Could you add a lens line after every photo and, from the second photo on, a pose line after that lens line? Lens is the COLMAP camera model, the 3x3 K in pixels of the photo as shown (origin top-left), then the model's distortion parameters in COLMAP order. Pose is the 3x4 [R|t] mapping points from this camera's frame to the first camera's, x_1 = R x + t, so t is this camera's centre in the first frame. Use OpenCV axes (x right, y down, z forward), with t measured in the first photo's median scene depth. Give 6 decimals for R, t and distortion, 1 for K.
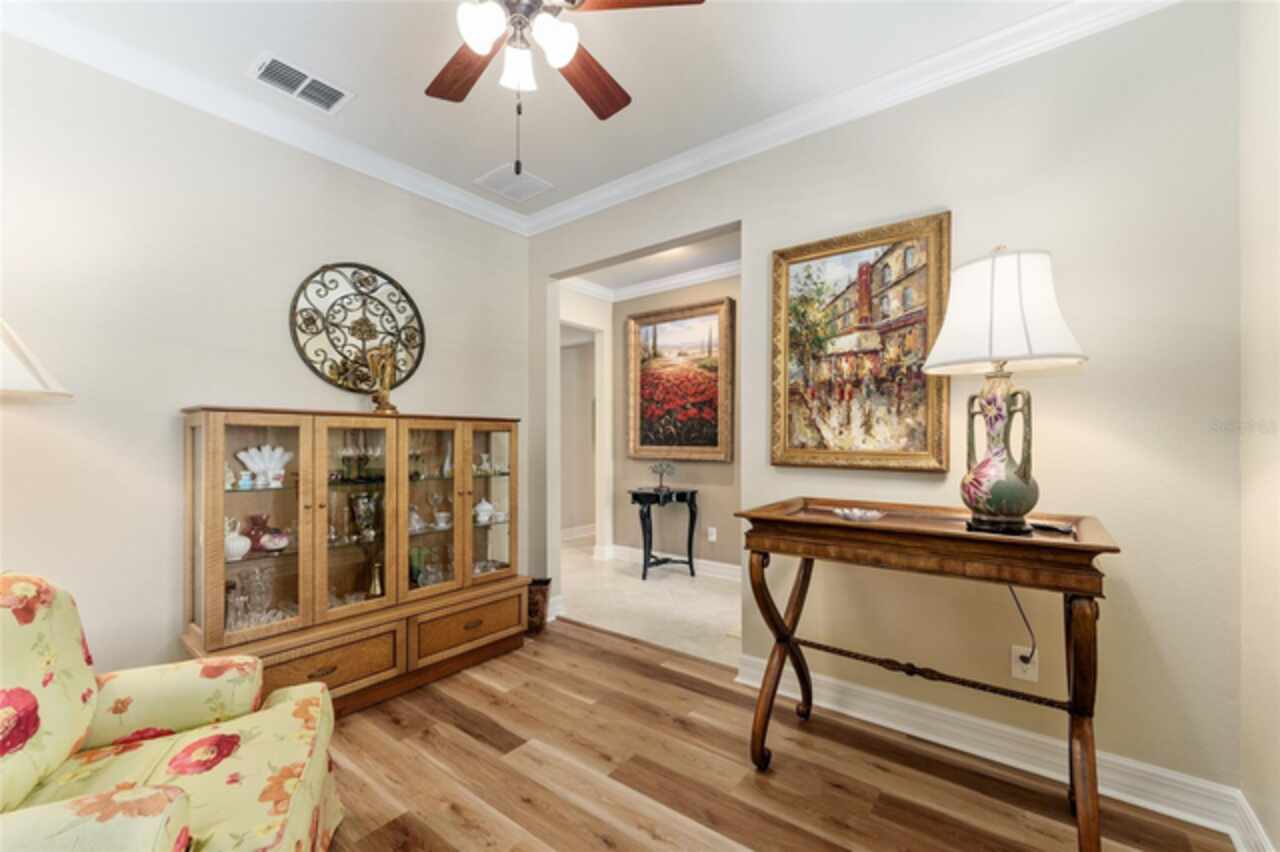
lens RADIAL K [[522.5, 0, 642.9], [0, 522.5, 441.0], [0, 0, 1]] dist [0.001055, 0.000025]
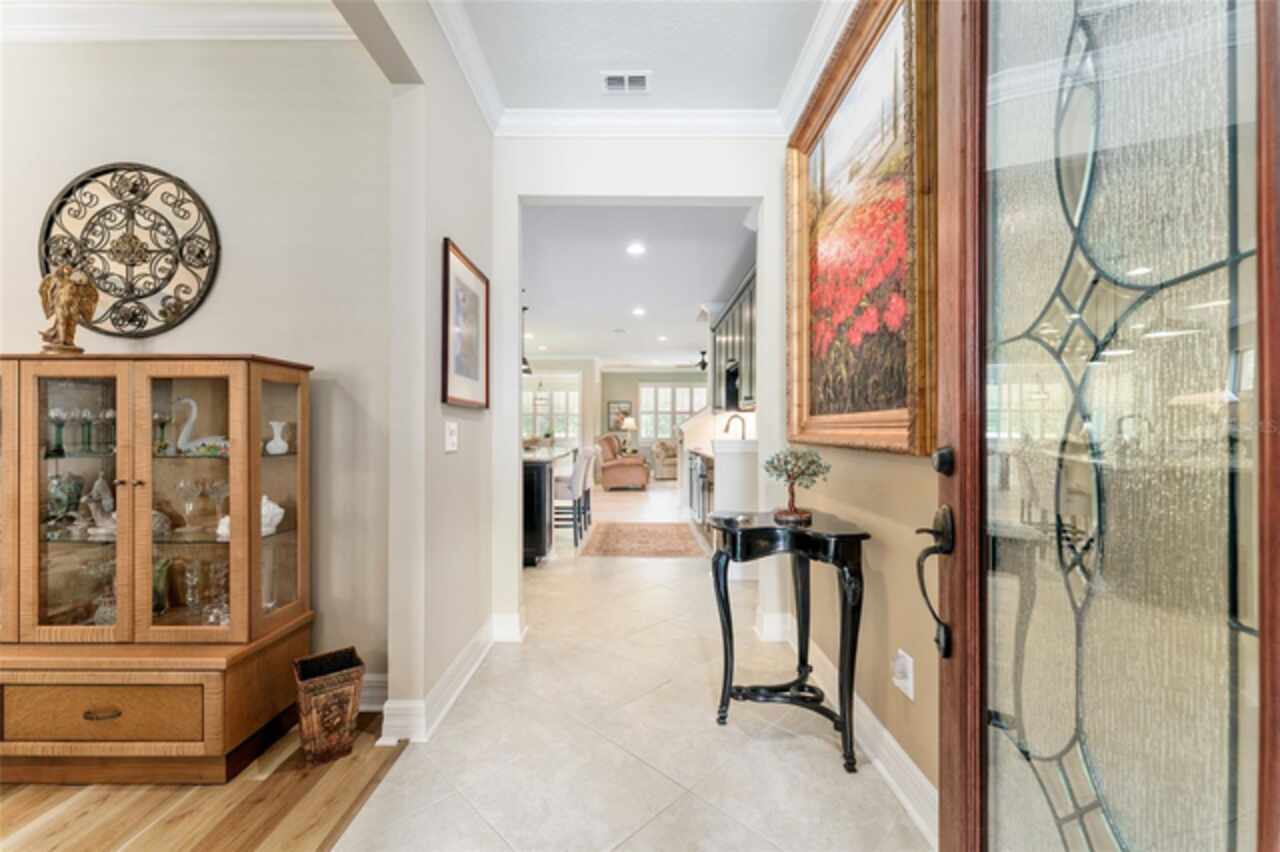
lens RADIAL K [[503.5, 0, 642.6], [0, 503.5, 430.3], [0, 0, 1]] dist [0.000494, -0.000009]
pose [[0.612658, -0.006947, -0.790318, 0.440932], [0.000769, 0.999966, -0.008193, 0.044016], [0.790348, 0.004412, 0.612643, 1.051429]]
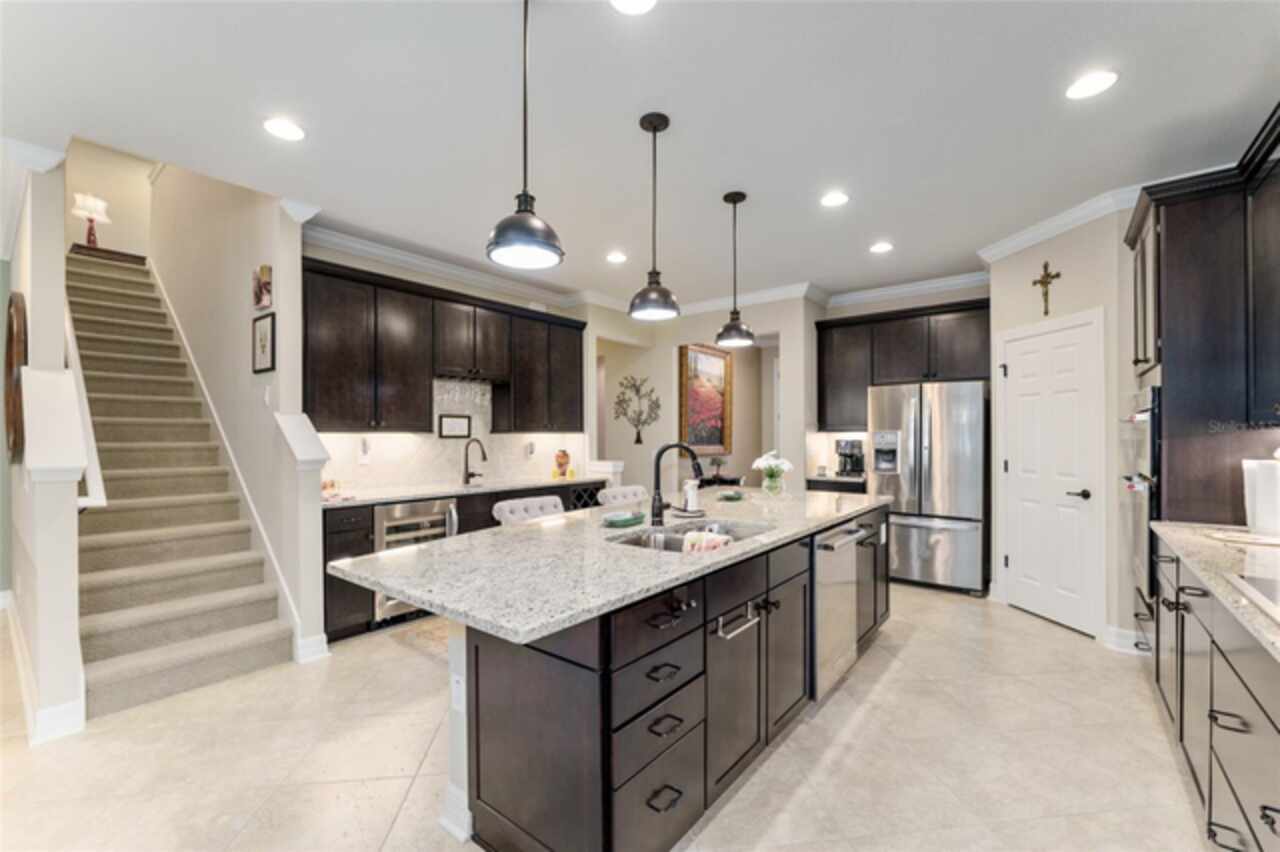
lens RADIAL K [[525.6, 0, 640.0], [0, 525.6, 438.9], [0, 0, 1]] dist [-0.000637, -0.000090]
pose [[0.018199, -0.003705, 0.999828, -2.201622], [0.002091, 0.999991, 0.003667, -0.020478], [-0.999832, 0.002023, 0.018206, 1.883543]]
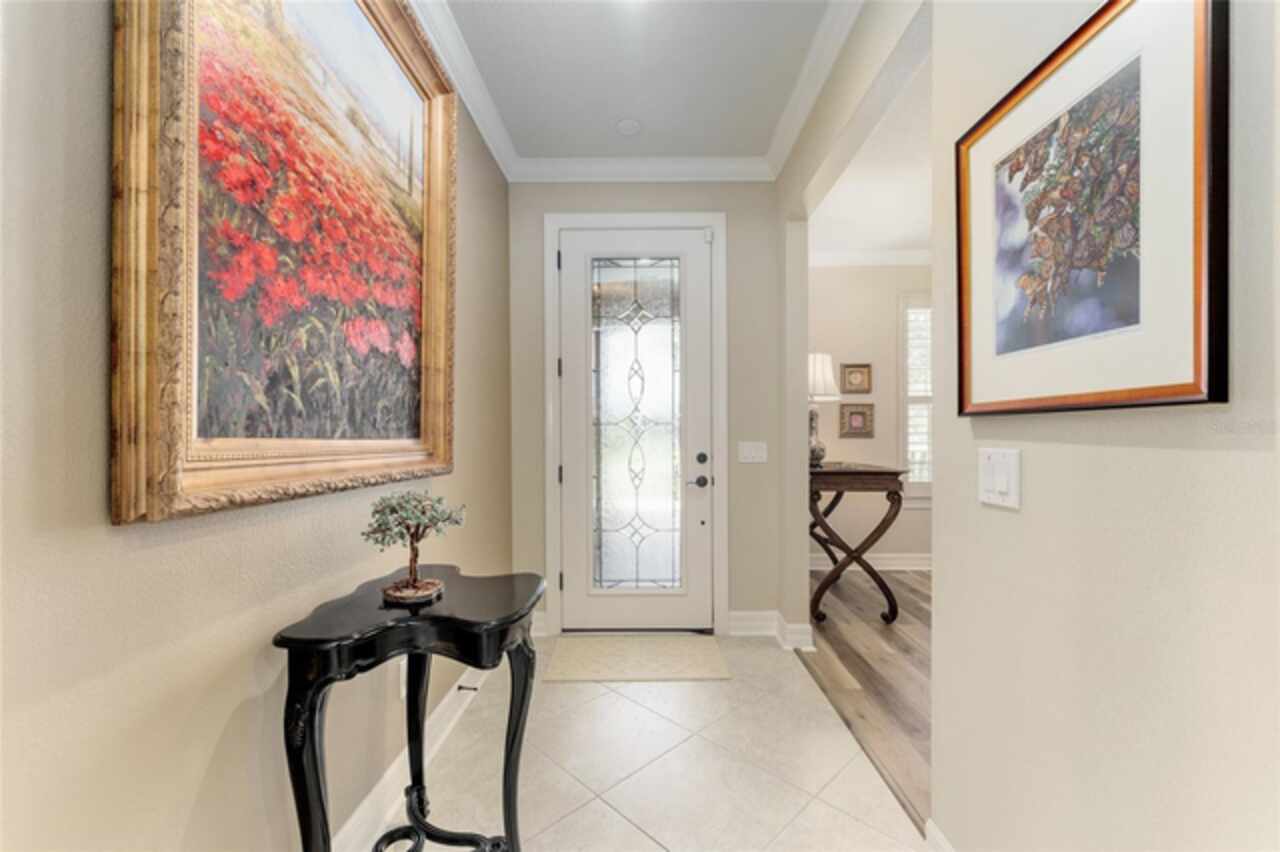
lens RADIAL K [[522.5, 0, 642.9], [0, 522.5, 441.0], [0, 0, 1]] dist [0.001055, 0.000025]
pose [[-0.595655, -0.004797, 0.803226, -0.414569], [0.004165, 0.999950, 0.009060, 0.016421], [-0.803230, 0.008742, -0.595605, 1.698676]]
